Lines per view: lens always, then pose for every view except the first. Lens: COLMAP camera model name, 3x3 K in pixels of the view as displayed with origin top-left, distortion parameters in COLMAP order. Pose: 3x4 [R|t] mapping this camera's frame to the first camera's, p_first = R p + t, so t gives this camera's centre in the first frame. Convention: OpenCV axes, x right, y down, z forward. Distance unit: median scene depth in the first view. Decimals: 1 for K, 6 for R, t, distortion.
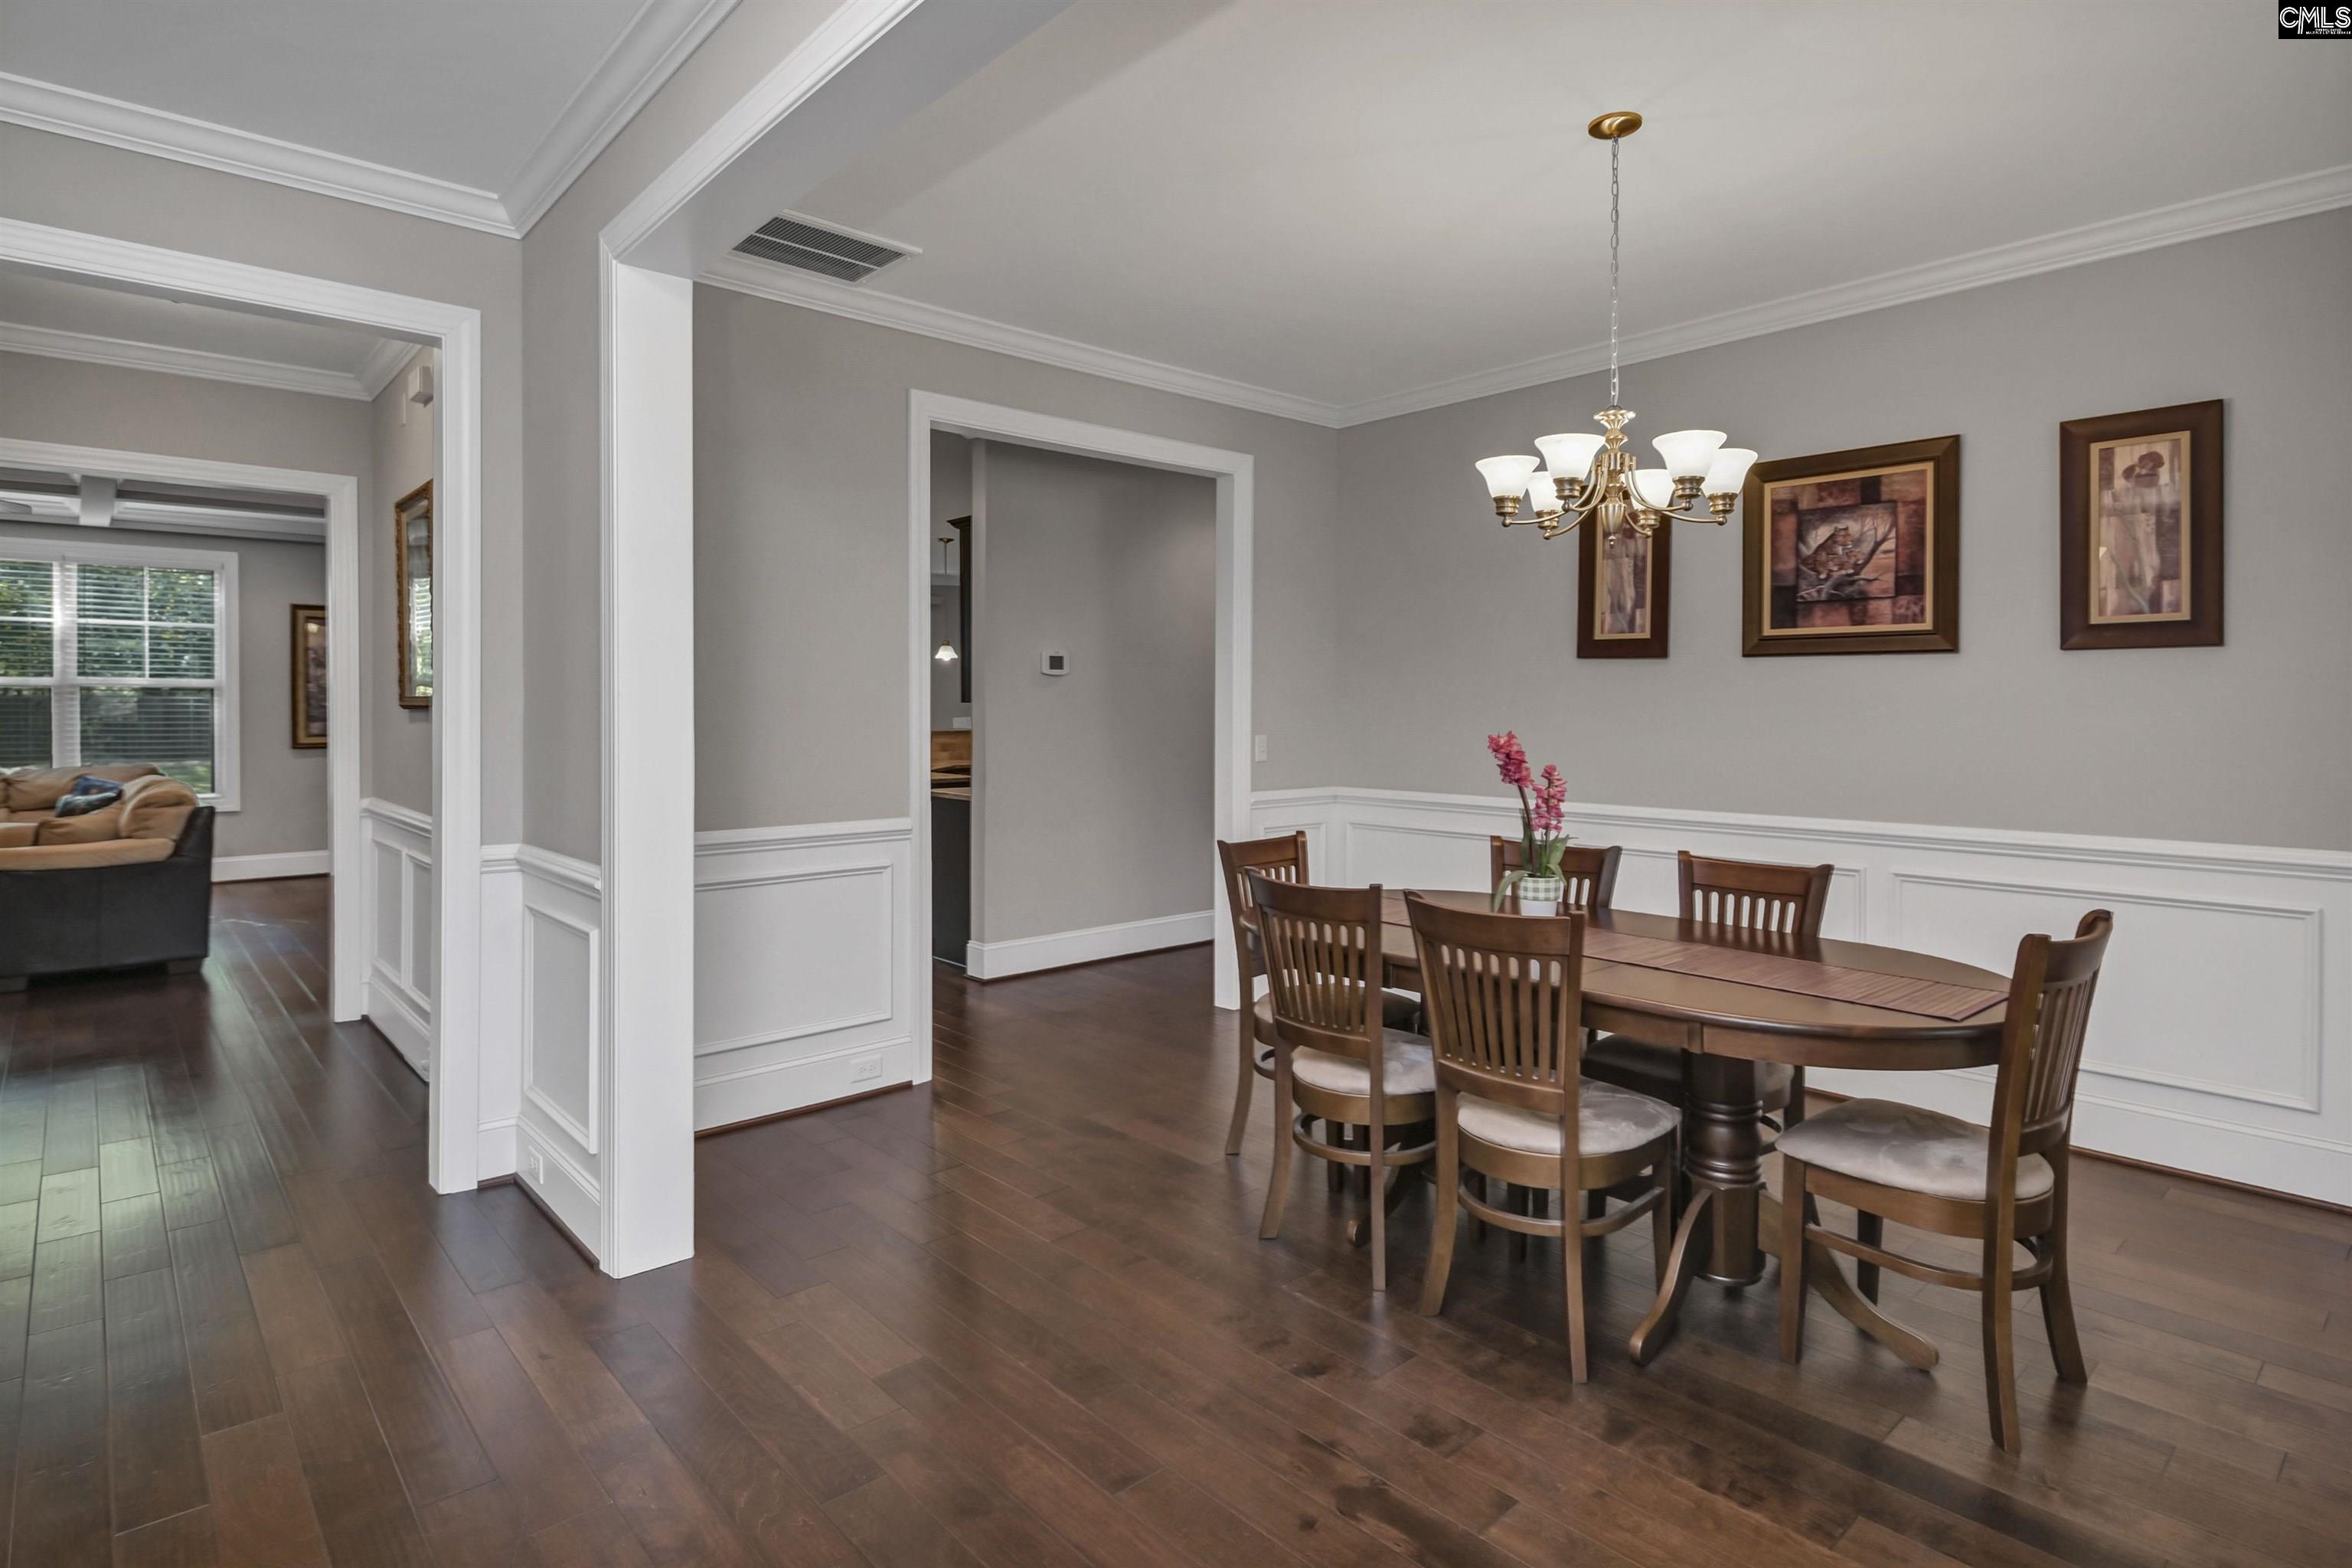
lens RADIAL K [[1216.0, 0, 1170.3], [0, 1216.0, 708.5], [0, 0, 1]] dist [-0.001814, -0.001467]
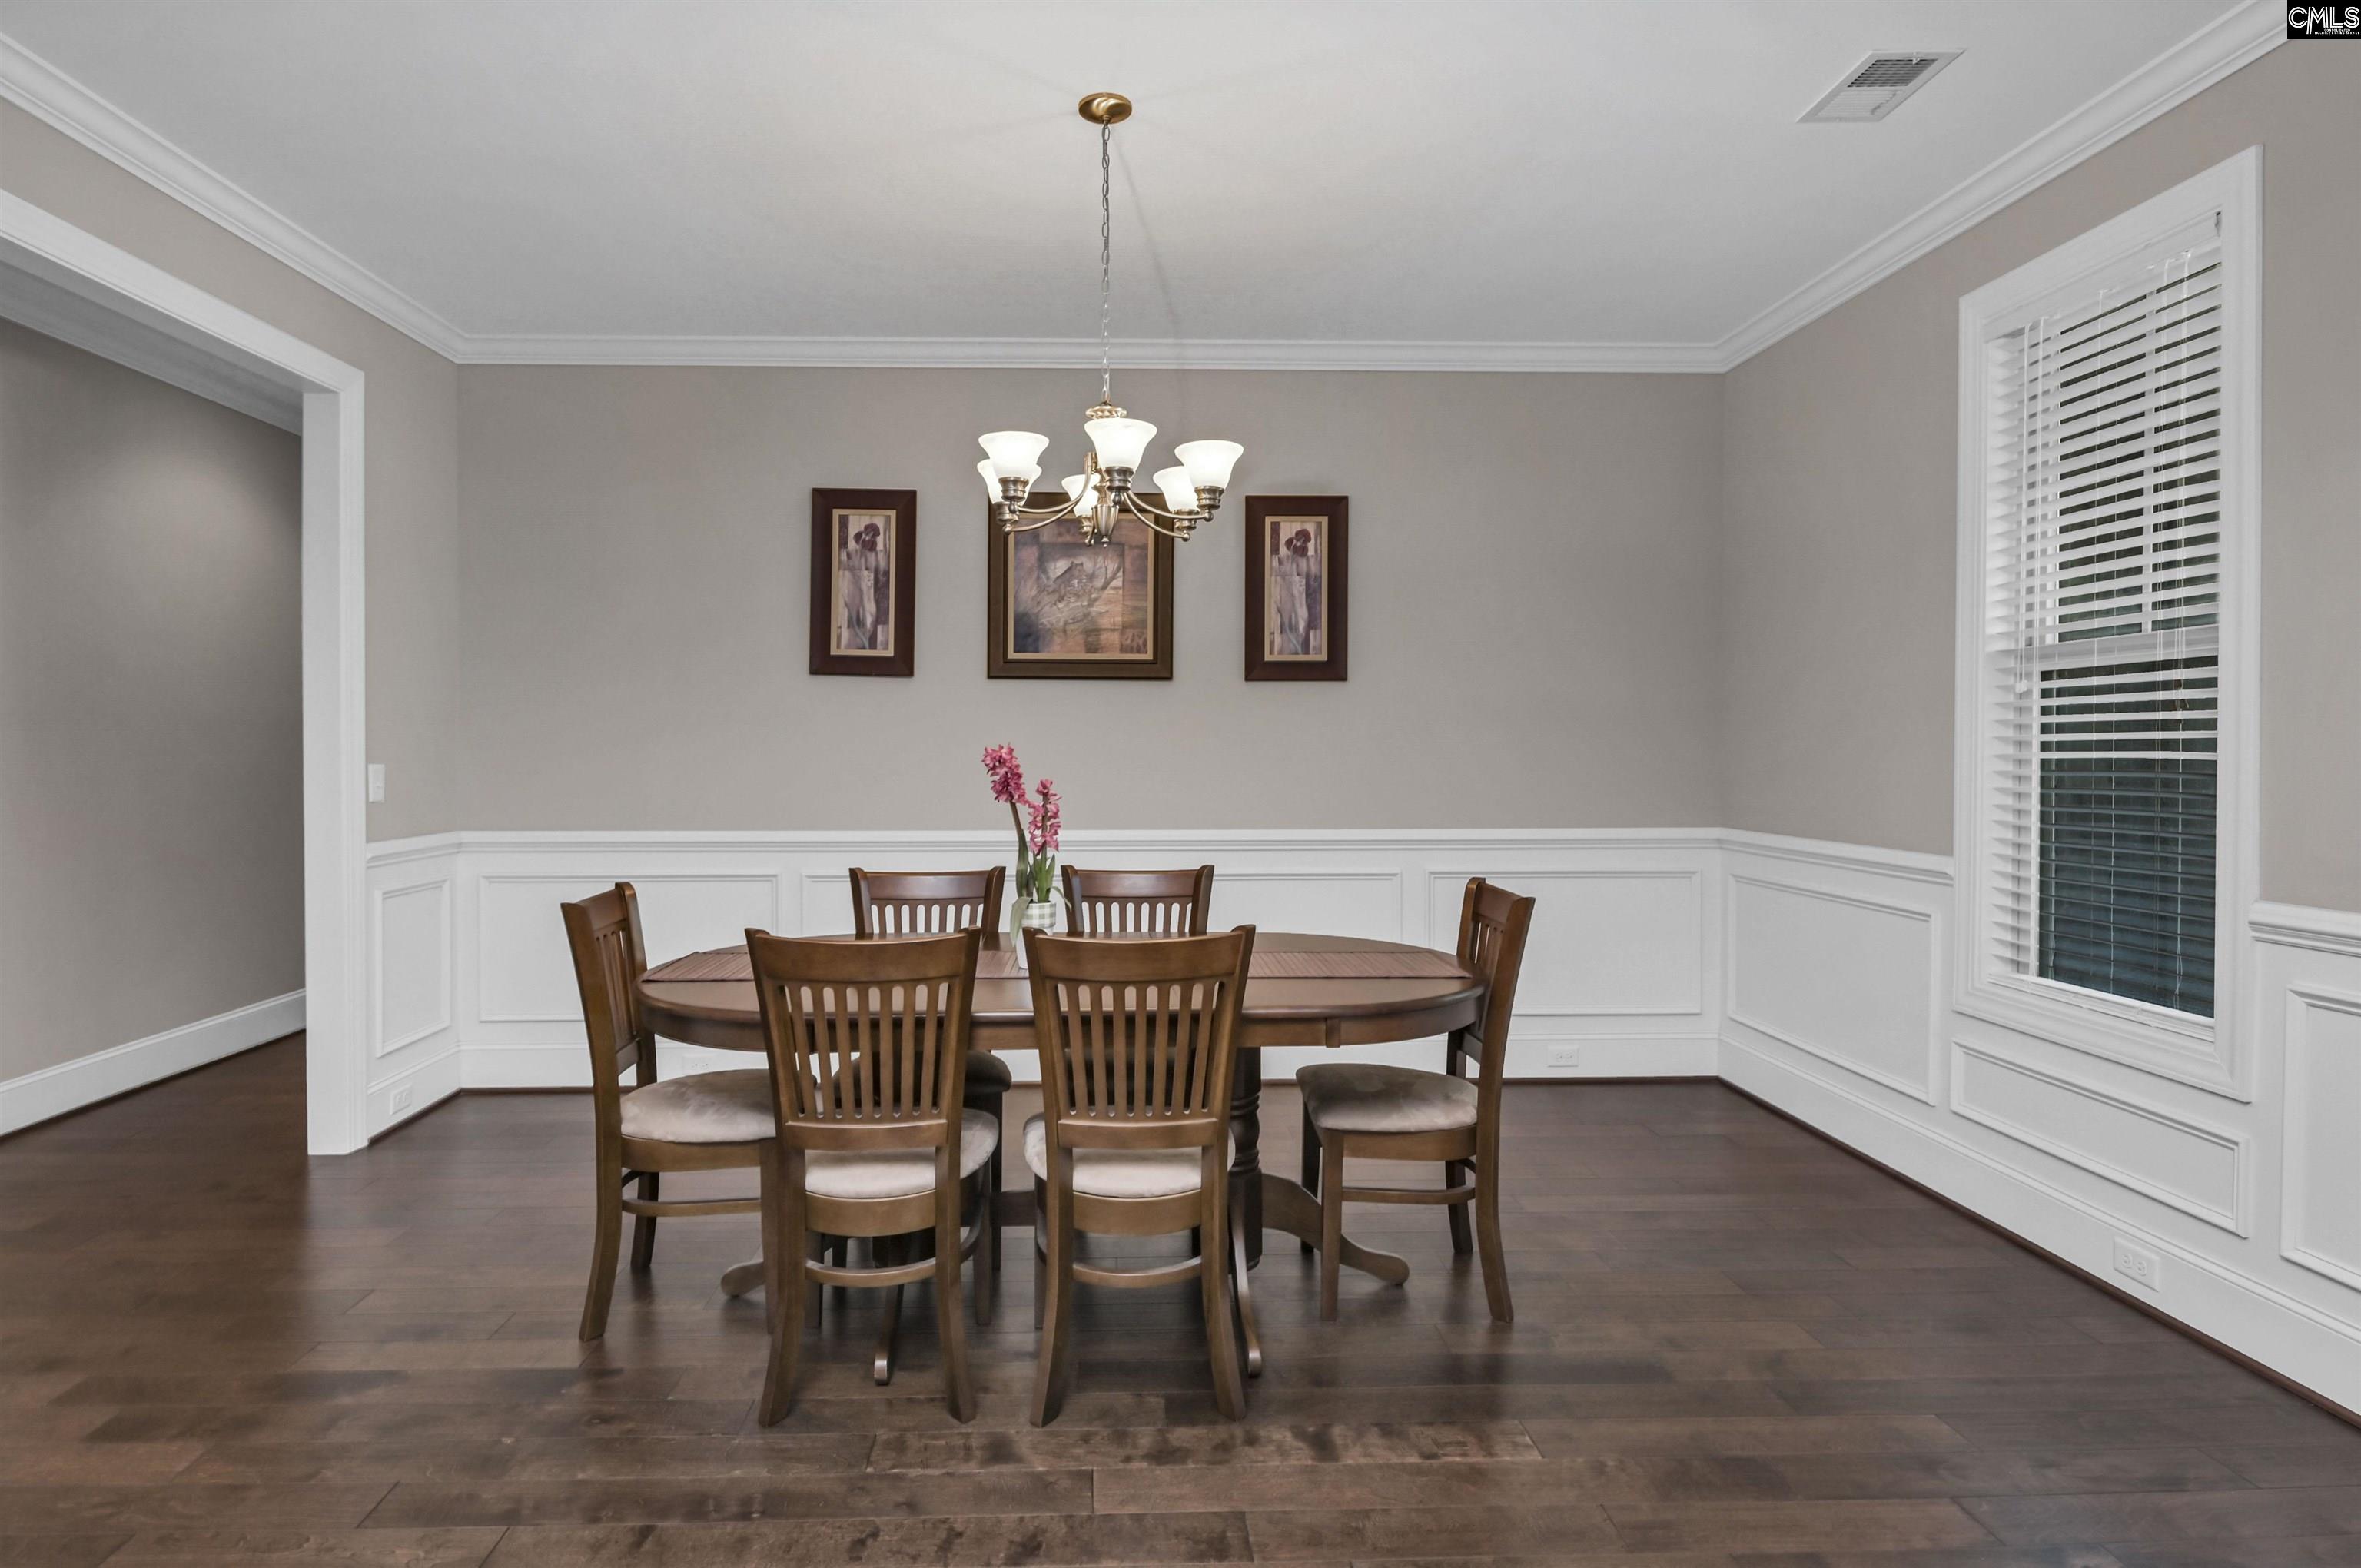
lens RADIAL K [[1220.3, 0, 1117.0], [0, 1220.3, 761.9], [0, 0, 1]] dist [-0.002879, 0.000308]
pose [[0.650241, -0.010723, 0.759652, -0.271724], [0.000267, 0.999904, 0.013886, 0.015384], [-0.759728, -0.008826, 0.650181, 0.271375]]
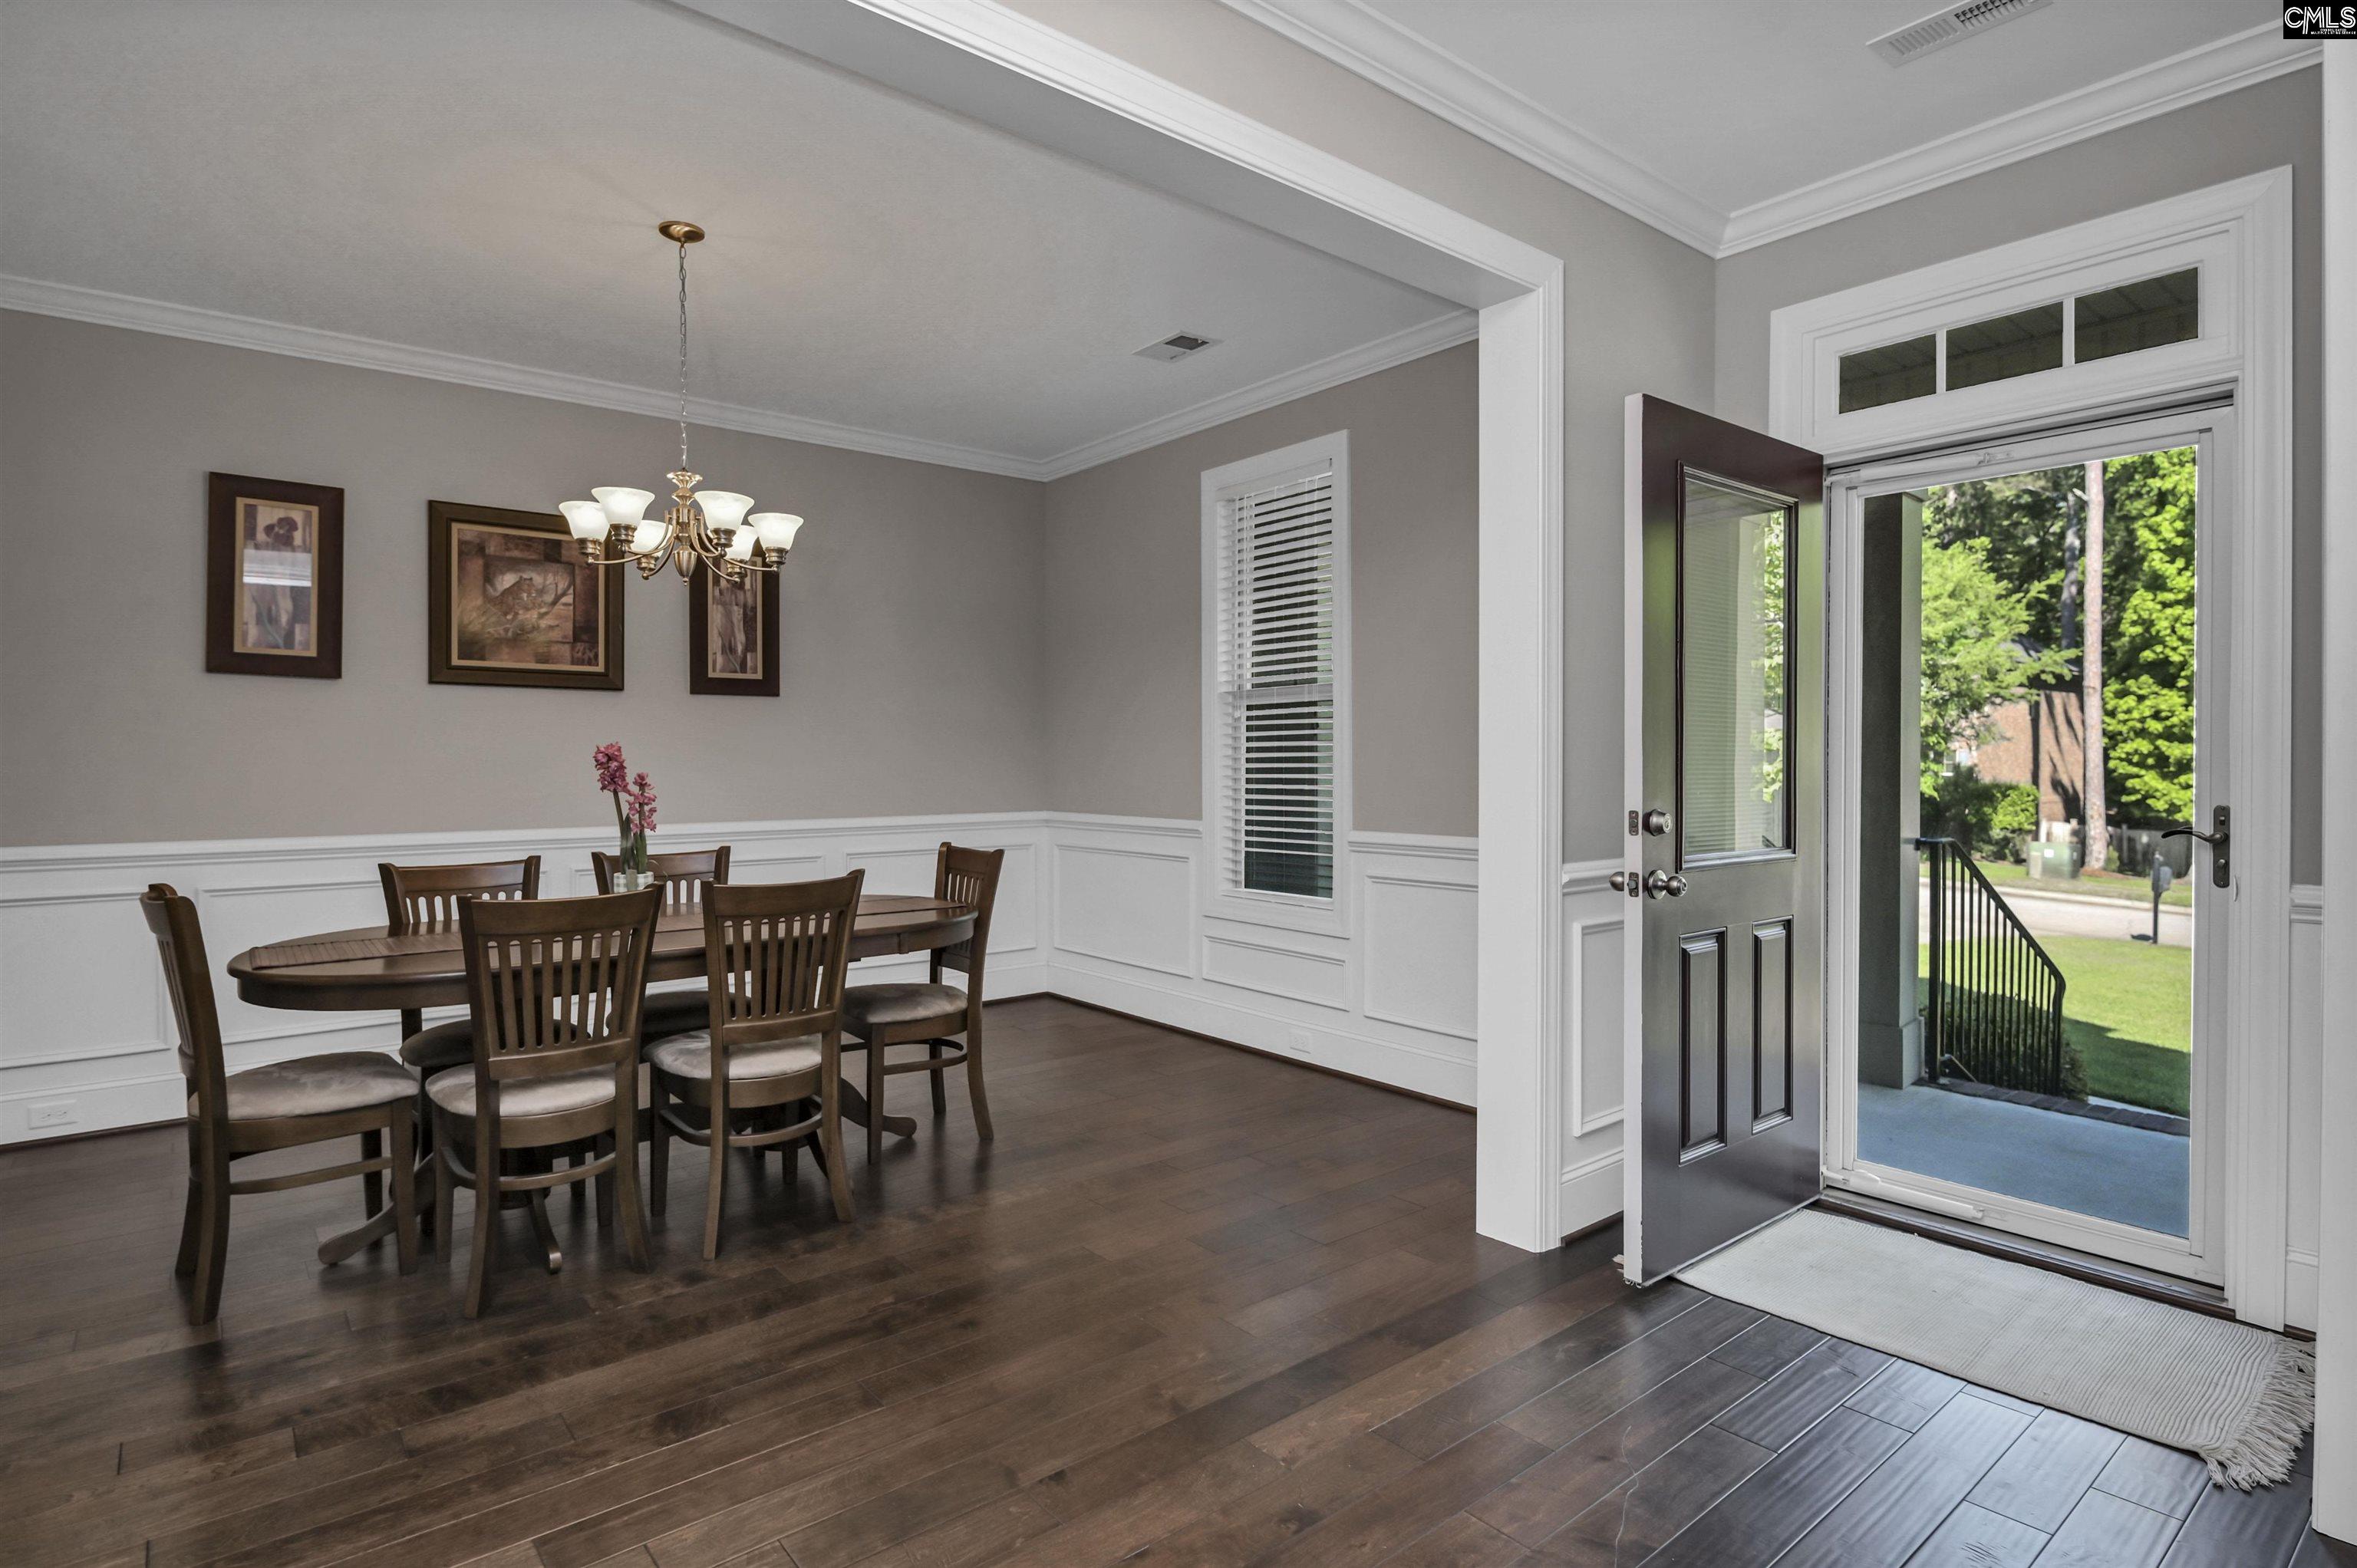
lens RADIAL K [[1204.4, 0, 1178.5], [0, 1204.4, 784.0], [0, 0, 1]] dist [-0.014914, -0.000044]
pose [[0.041773, -0.020053, 0.998926, -0.591036], [0.001595, 0.999799, 0.020004, 0.026905], [-0.999126, 0.000758, 0.041797, 0.349372]]
